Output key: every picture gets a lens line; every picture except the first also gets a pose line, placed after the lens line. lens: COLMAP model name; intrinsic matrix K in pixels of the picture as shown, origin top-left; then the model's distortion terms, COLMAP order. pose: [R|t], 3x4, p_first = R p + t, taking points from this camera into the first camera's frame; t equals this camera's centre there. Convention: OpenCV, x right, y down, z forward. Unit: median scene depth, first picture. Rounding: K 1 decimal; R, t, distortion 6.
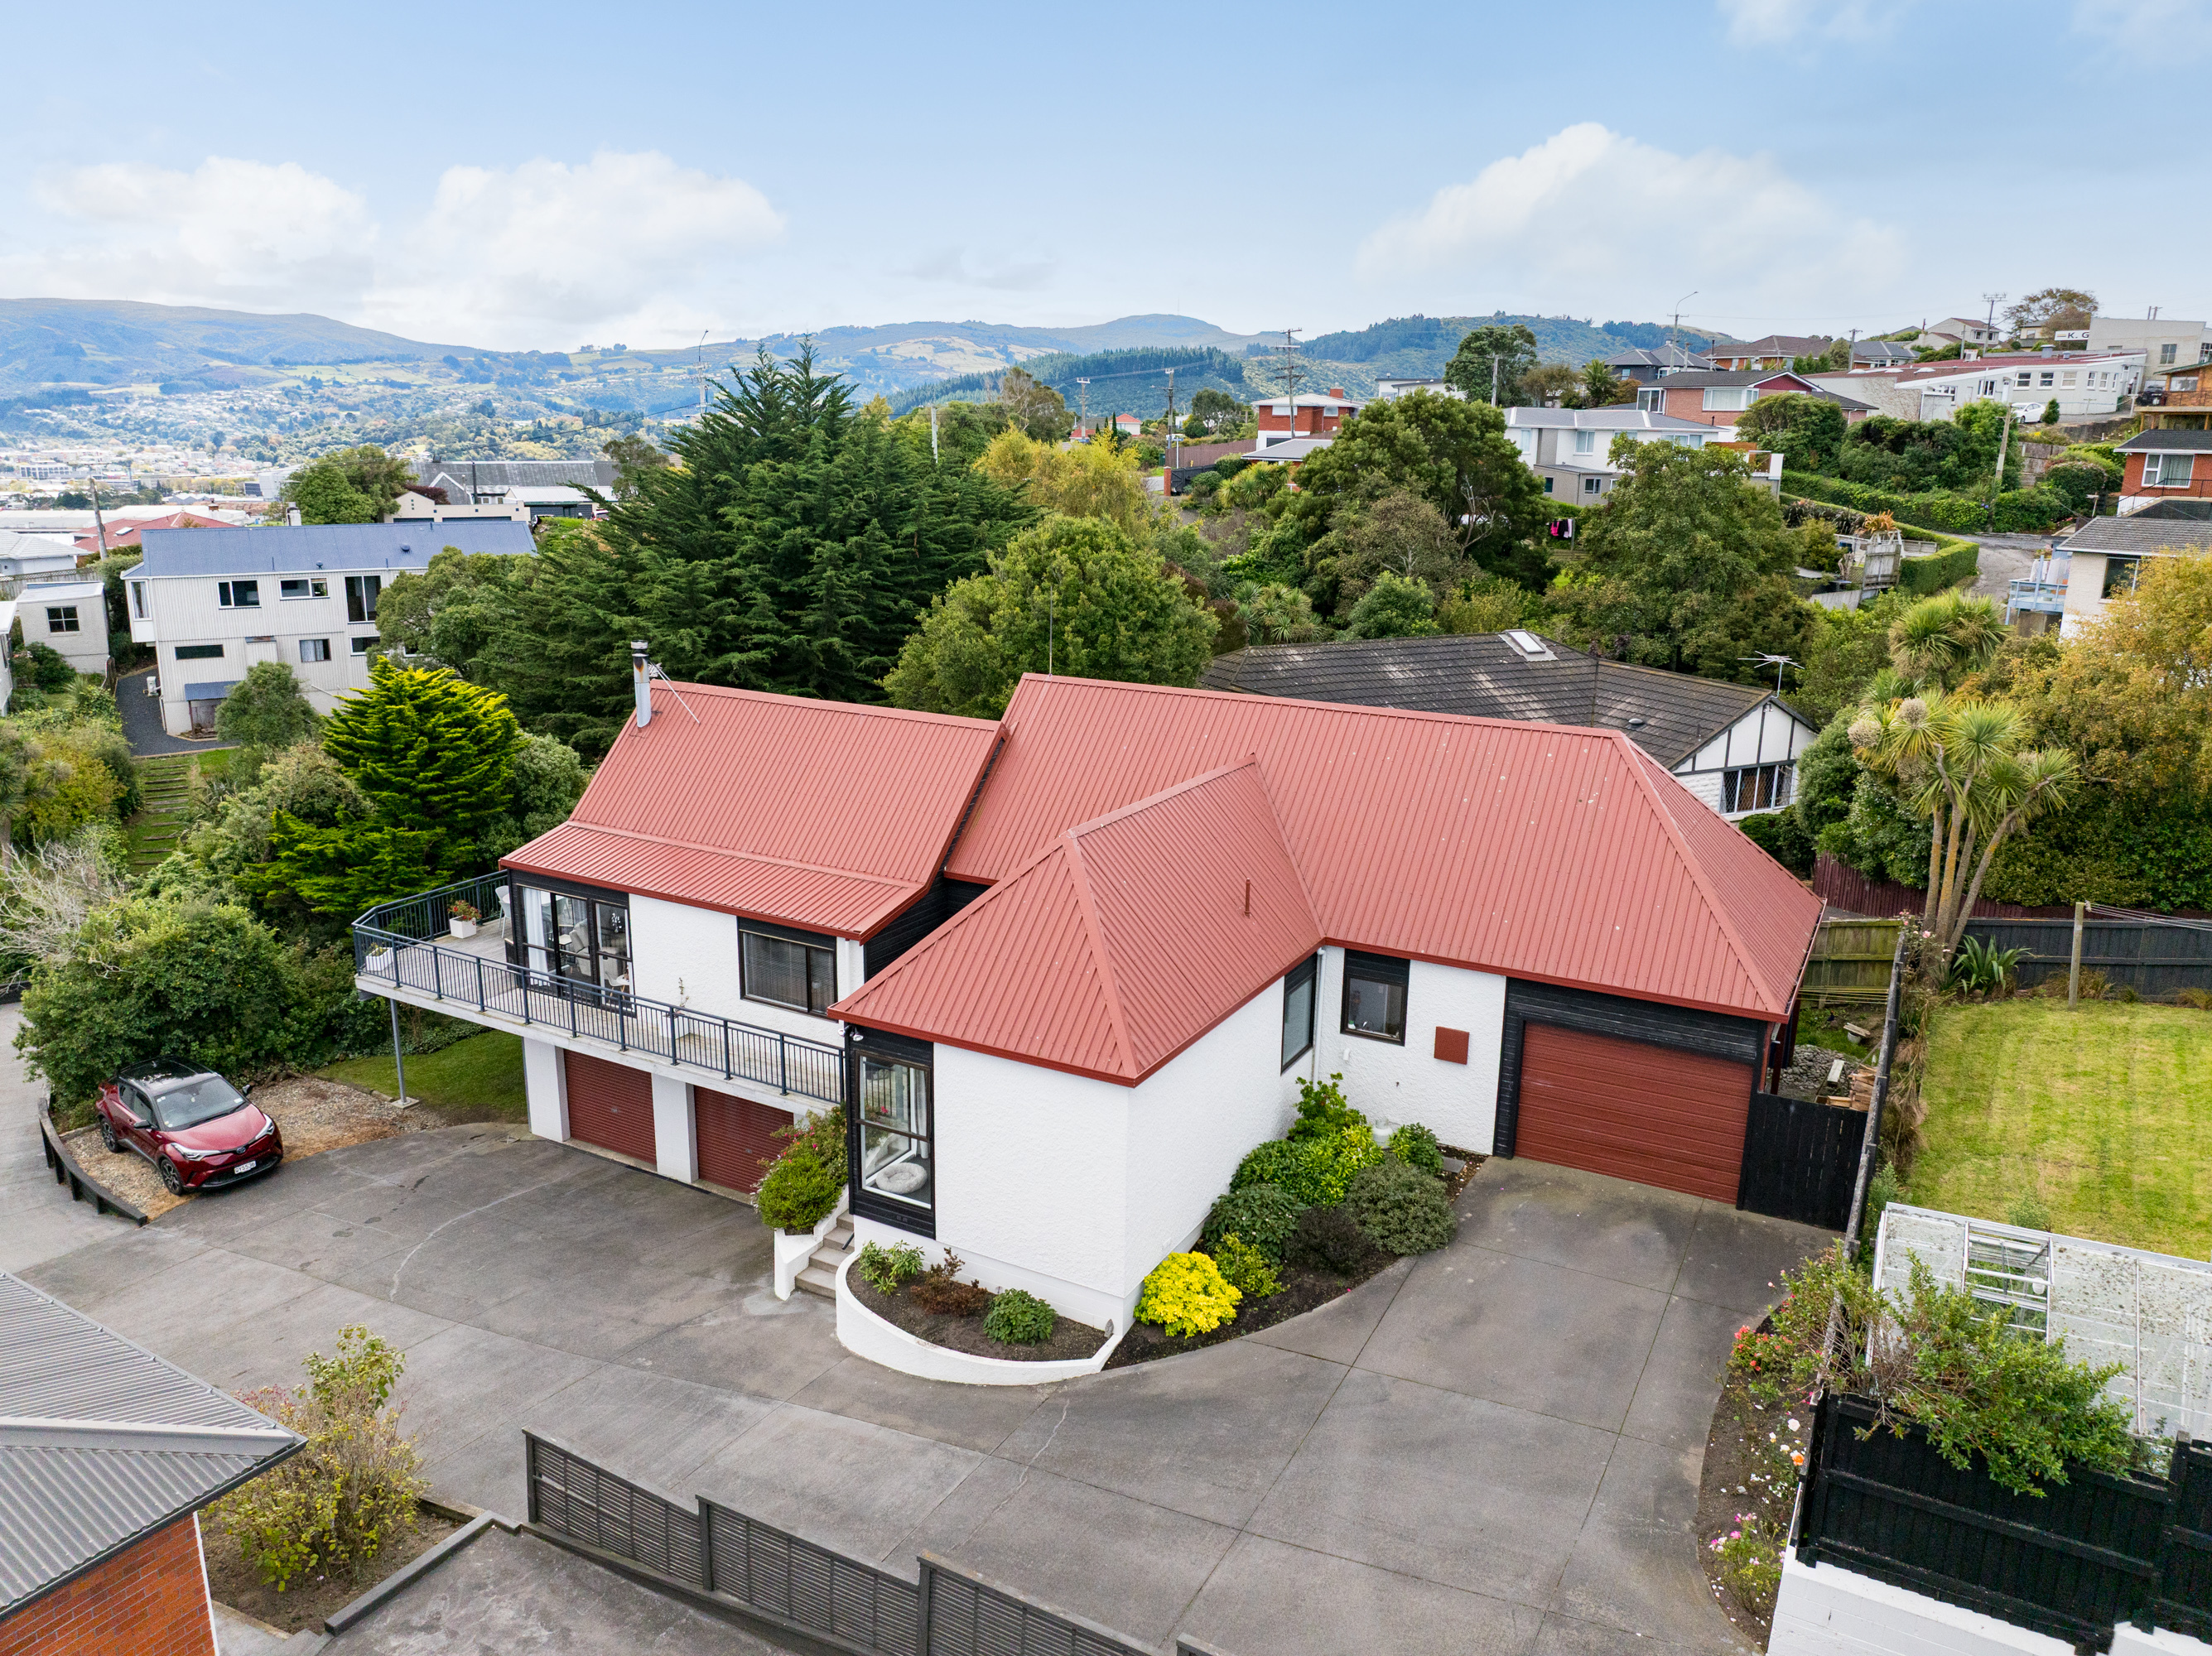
lens RADIAL K [[1552.8, 0, 1106.0], [0, 1552.8, 828.0], [0, 0, 1]] dist [-0.044459, 0.009999]
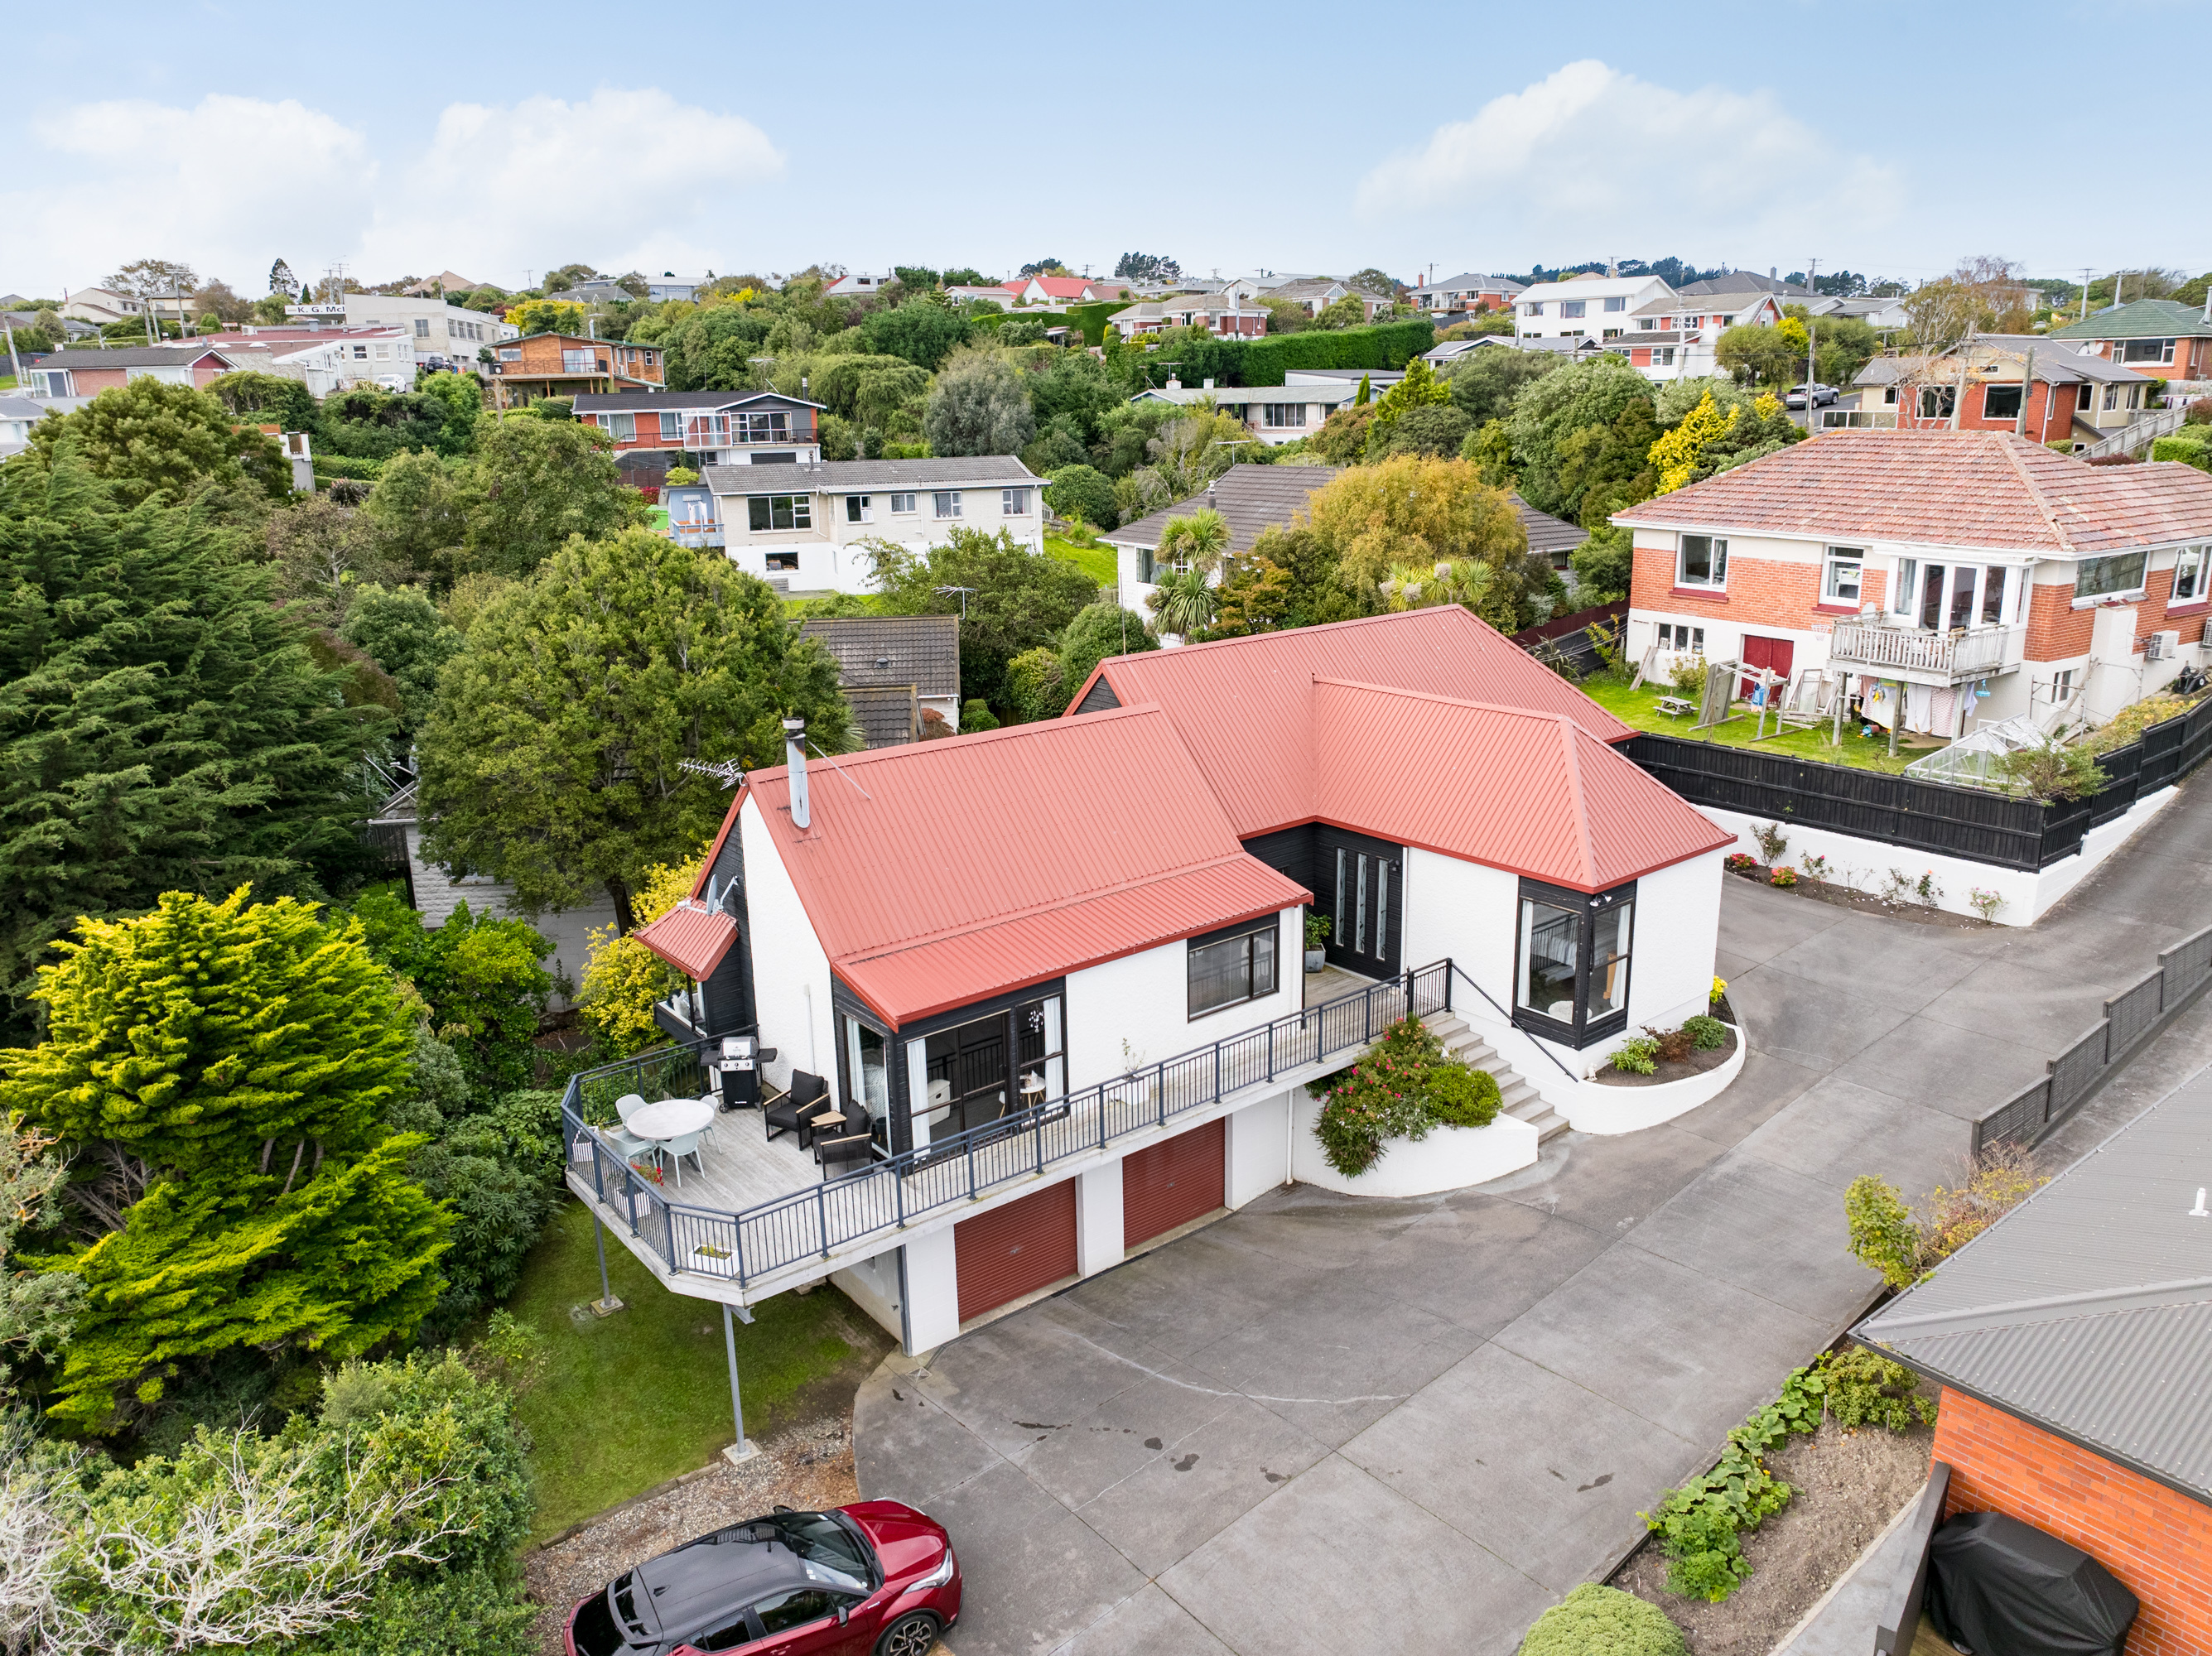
lens RADIAL K [[1556.2, 0, 1106.0], [0, 1556.2, 828.0], [0, 0, 1]] dist [-0.036788, -0.003893]
pose [[0.375003, -0.268604, 0.887257, -0.983986], [0.252111, 0.950579, 0.181218, -0.176511], [-0.892083, 0.155730, 0.424188, 0.559464]]
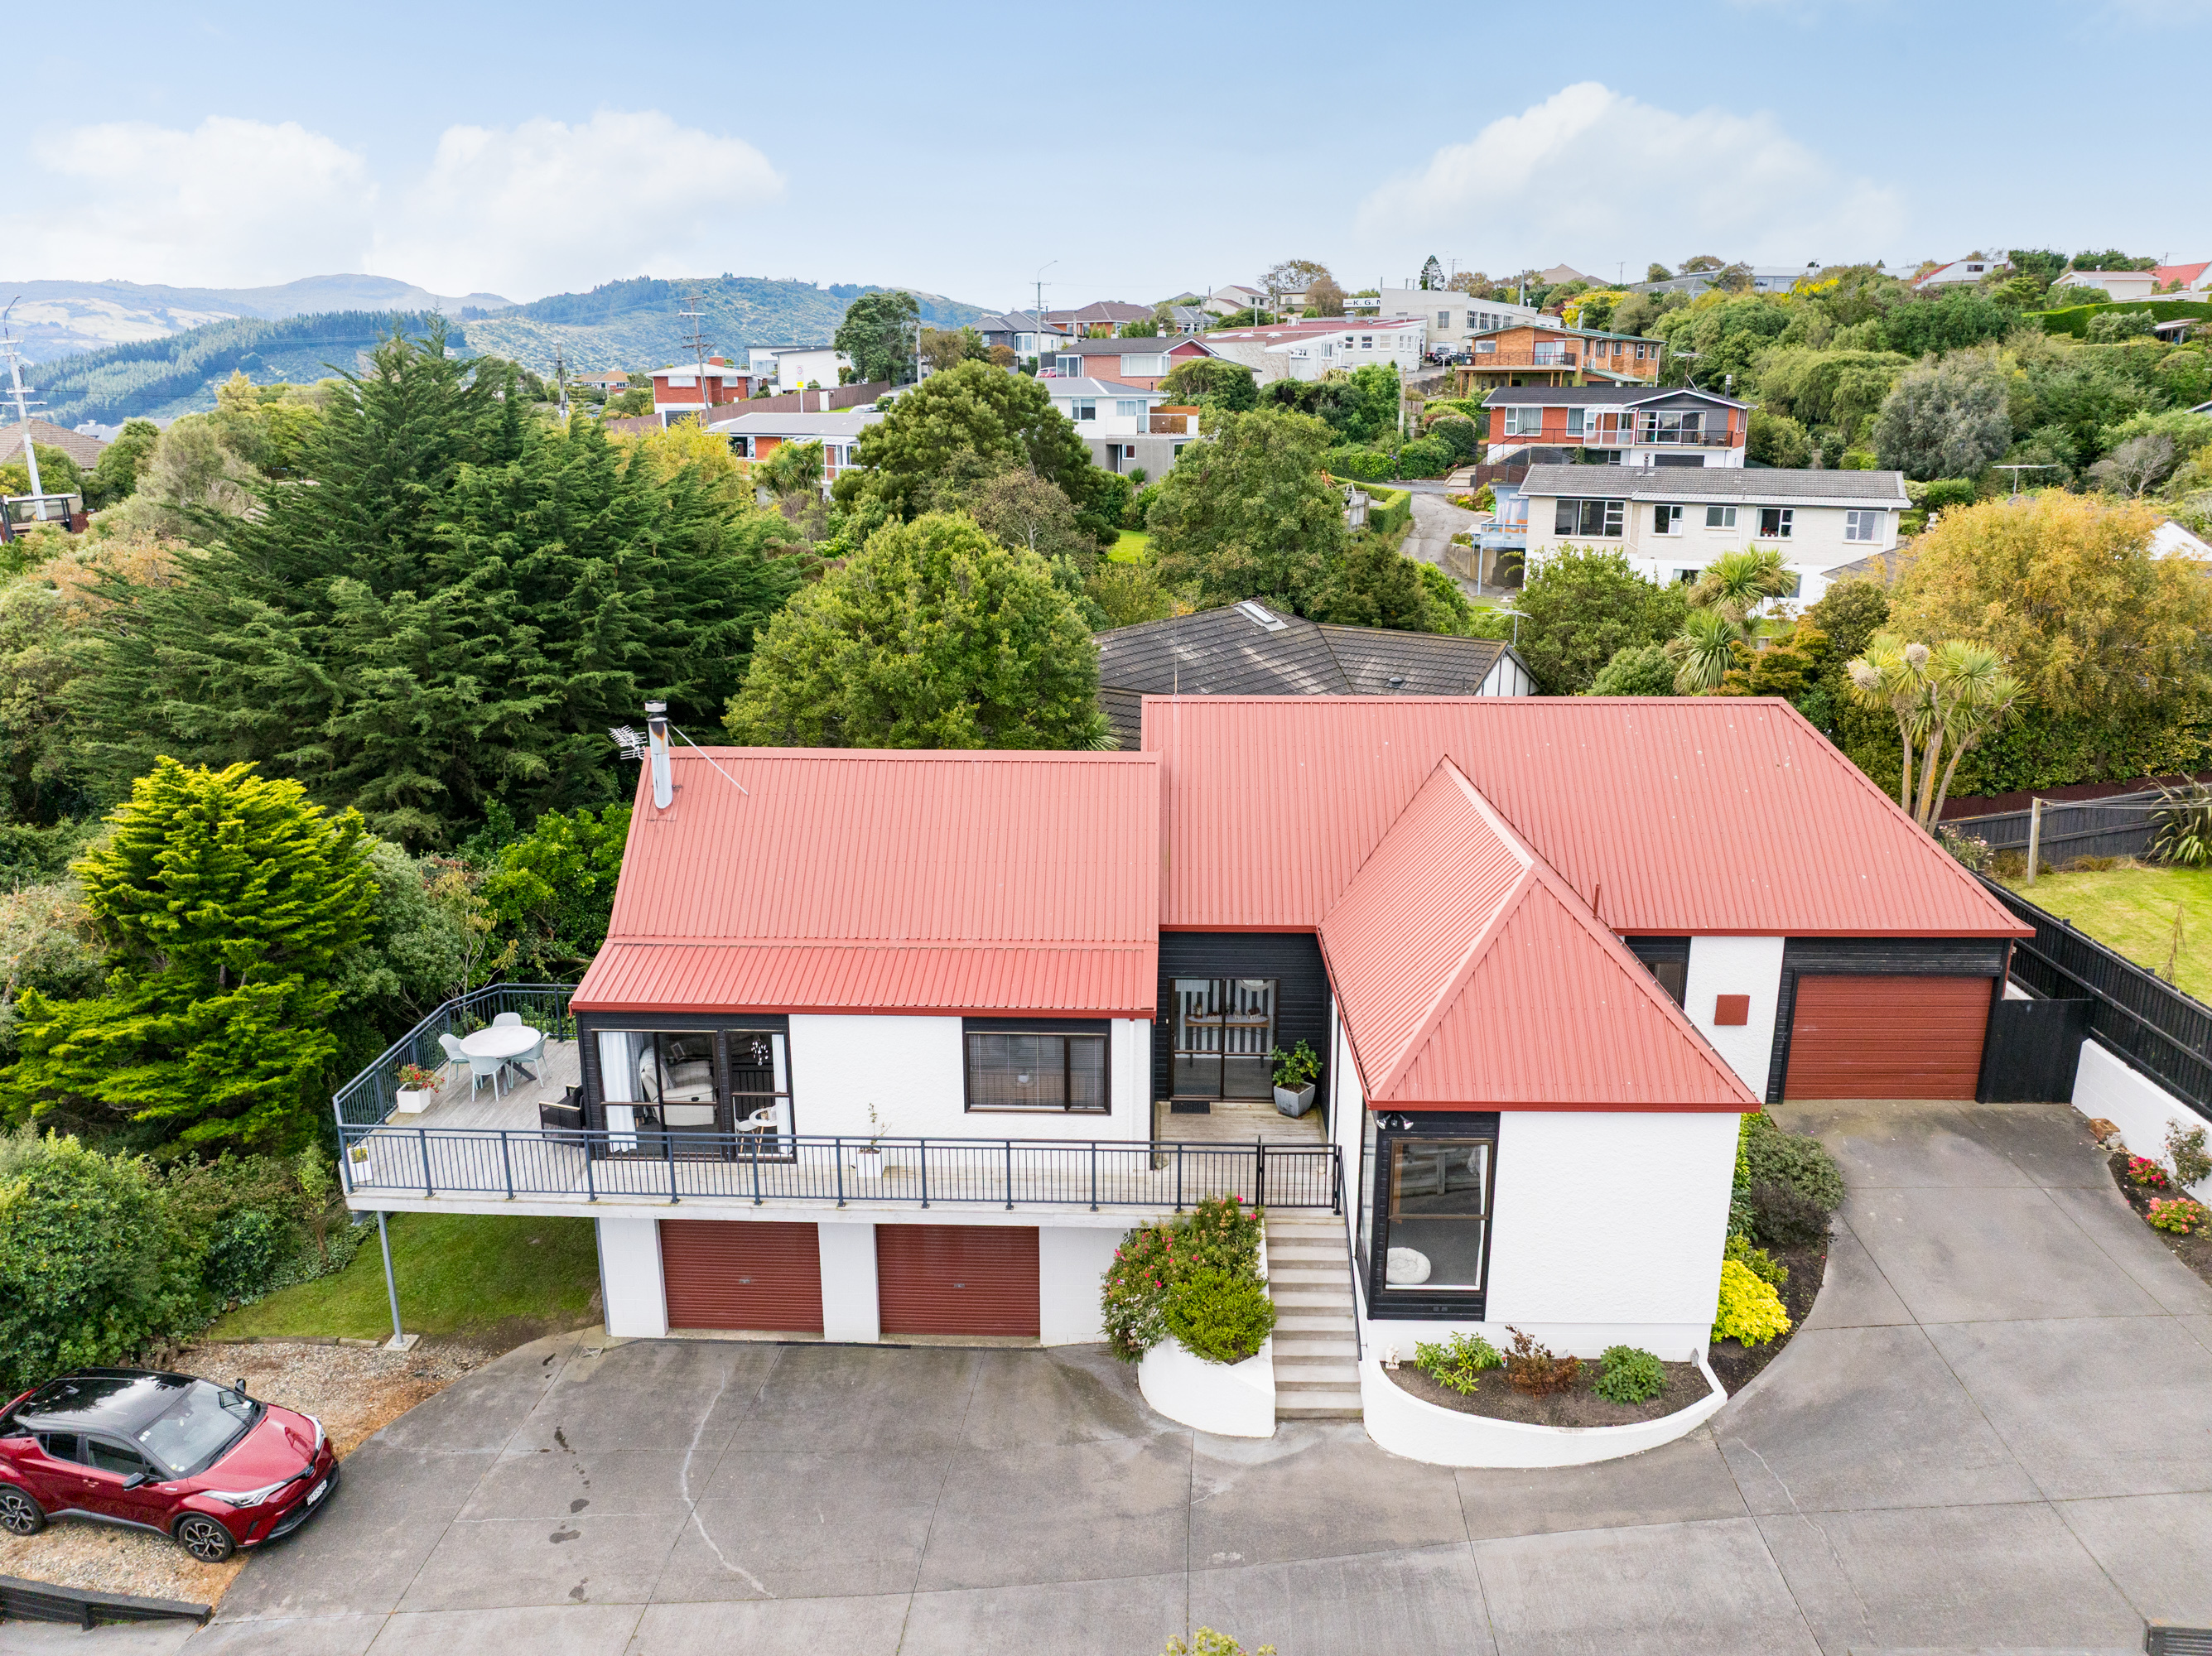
lens RADIAL K [[1552.8, 0, 1106.0], [0, 1552.8, 828.0], [0, 0, 1]] dist [-0.044459, 0.009999]
pose [[0.891598, -0.134822, 0.432292, -0.465515], [0.125097, 0.990832, 0.051008, -0.070207], [-0.435206, 0.008600, 0.900290, 0.183998]]
